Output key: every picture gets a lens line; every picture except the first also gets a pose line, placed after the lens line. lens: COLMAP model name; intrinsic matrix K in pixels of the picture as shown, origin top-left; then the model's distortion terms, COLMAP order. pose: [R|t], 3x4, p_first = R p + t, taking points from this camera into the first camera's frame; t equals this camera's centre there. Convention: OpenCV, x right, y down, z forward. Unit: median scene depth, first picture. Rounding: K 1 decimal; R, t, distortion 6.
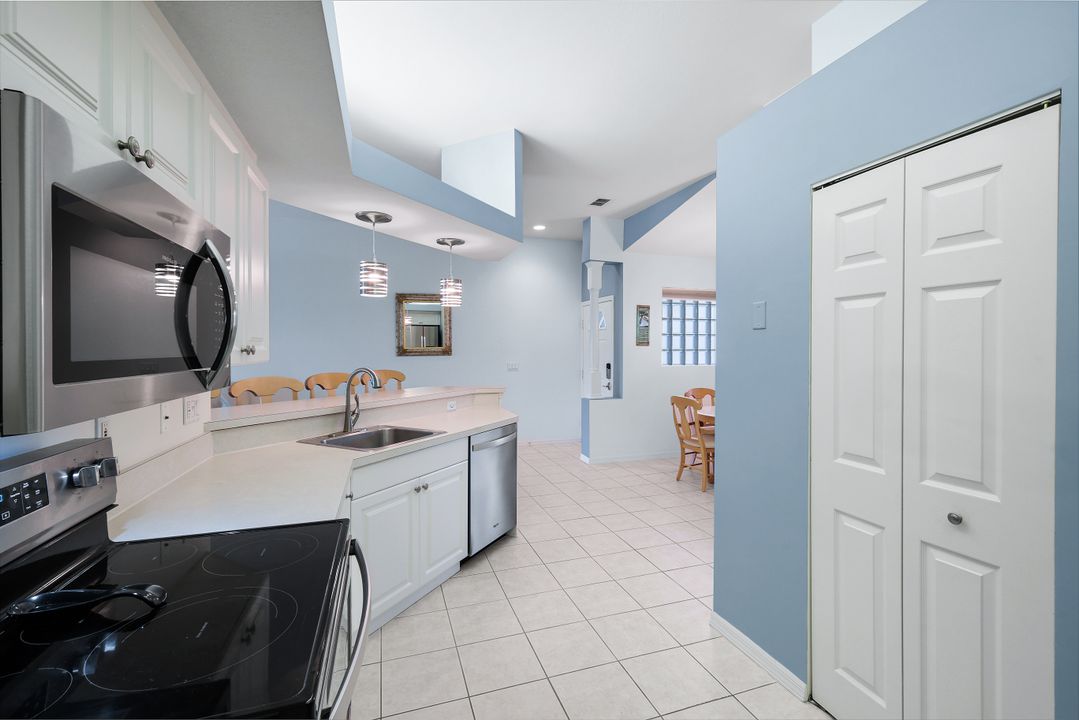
lens RADIAL K [[471.9, 0, 537.2], [0, 471.9, 350.6], [0, 0, 1]] dist [0.004758, -0.001431]
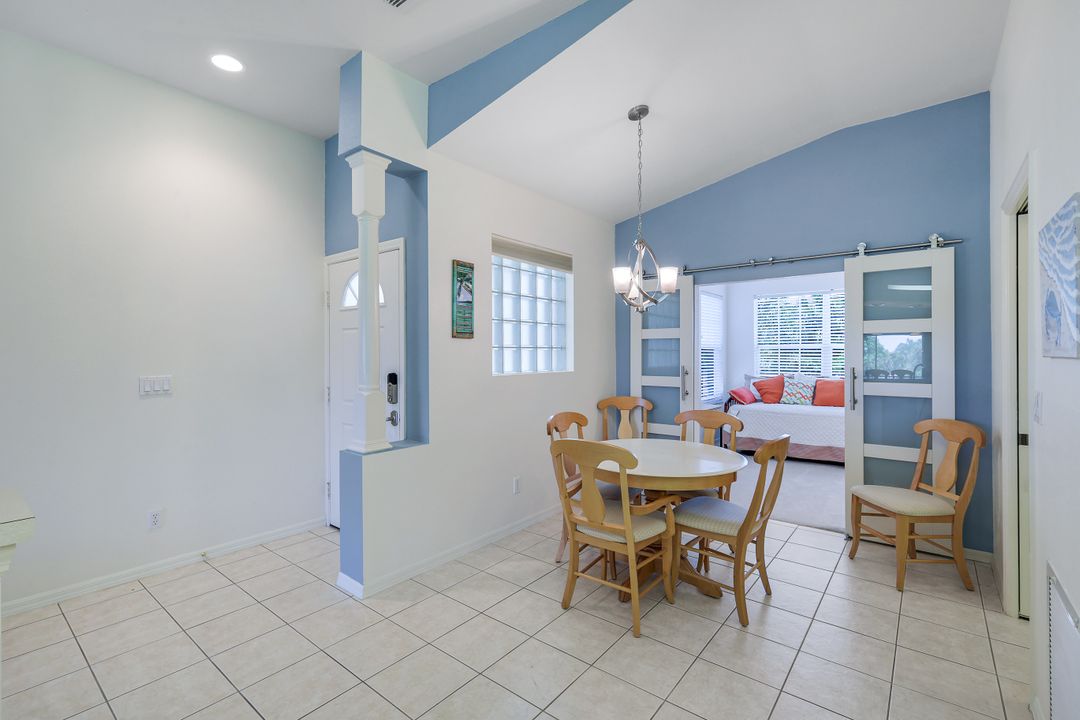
lens RADIAL K [[472.4, 0, 539.8], [0, 472.4, 355.9], [0, 0, 1]] dist [0.004758, -0.001431]
pose [[0.837015, -0.007784, 0.547124, 0.005891], [0.006623, 0.999970, 0.004095, 0.007961], [-0.547139, 0.000196, 0.837042, 0.509361]]
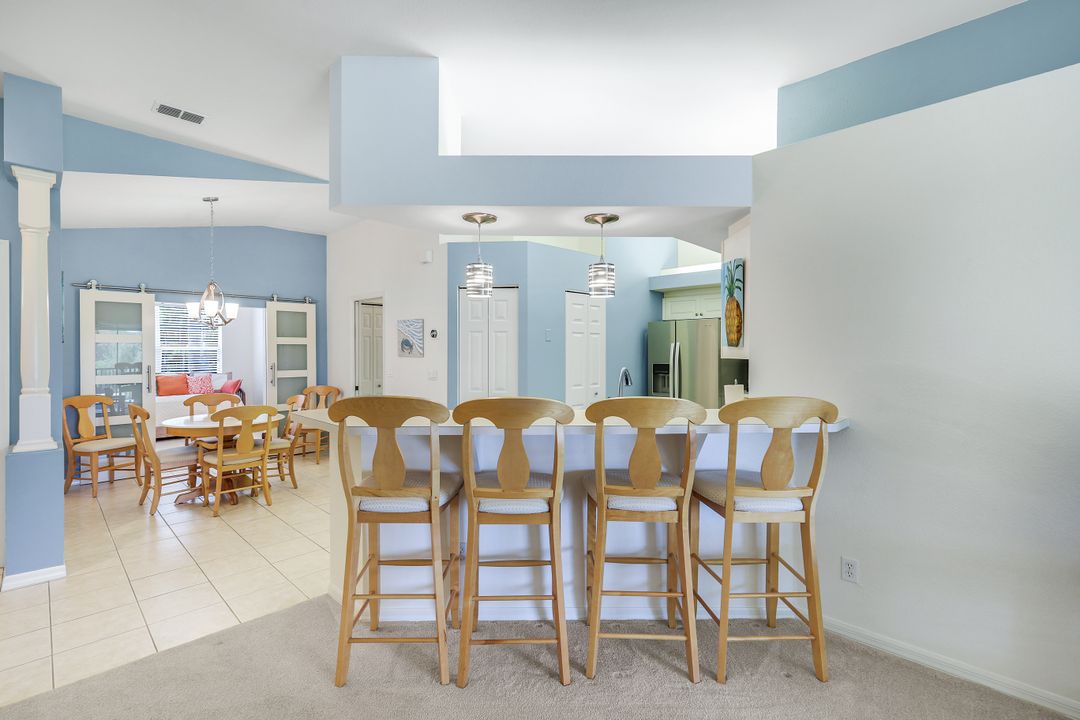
lens RADIAL K [[472.4, 0, 541.5], [0, 472.4, 353.0], [0, 0, 1]] dist [0.004758, -0.001431]
pose [[-0.476599, -0.005612, 0.879103, -0.556600], [0.001717, 0.999972, 0.007314, -0.001034], [-0.879119, 0.004996, -0.476576, 0.761027]]
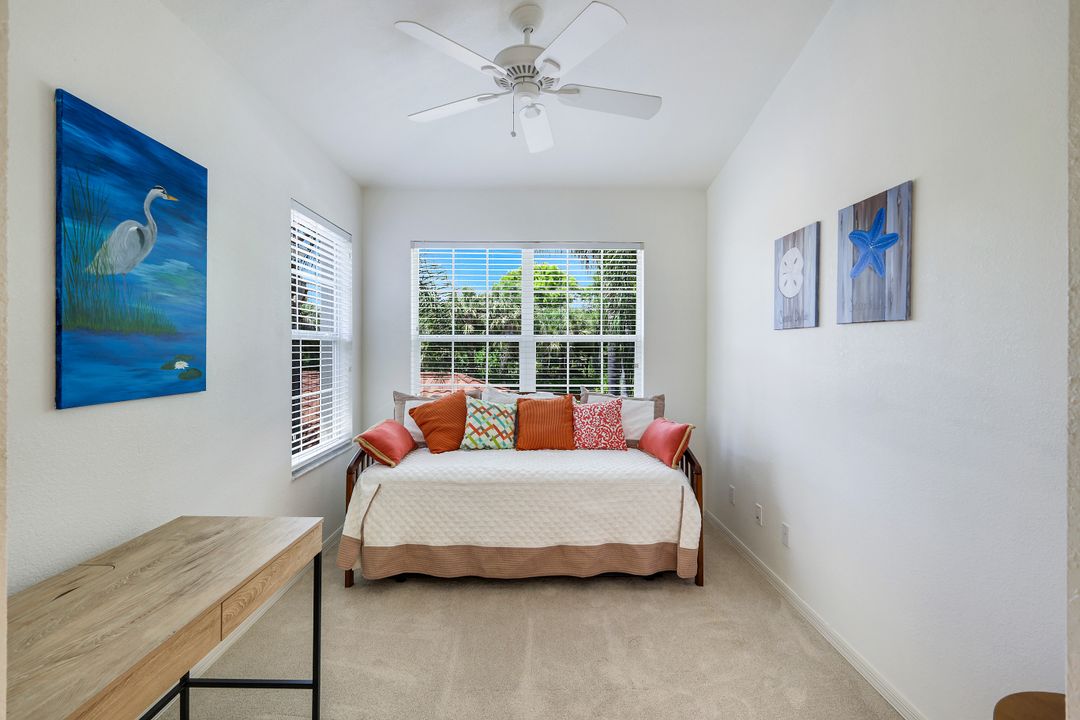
lens RADIAL K [[472.4, 0, 539.8], [0, 472.4, 356.3], [0, 0, 1]] dist [0.004758, -0.001431]
pose [[0.292820, -0.018638, 0.955986, 0.586232], [0.002886, 0.999823, 0.018609, 0.006179], [-0.956163, -0.002690, 0.292822, 0.881064]]
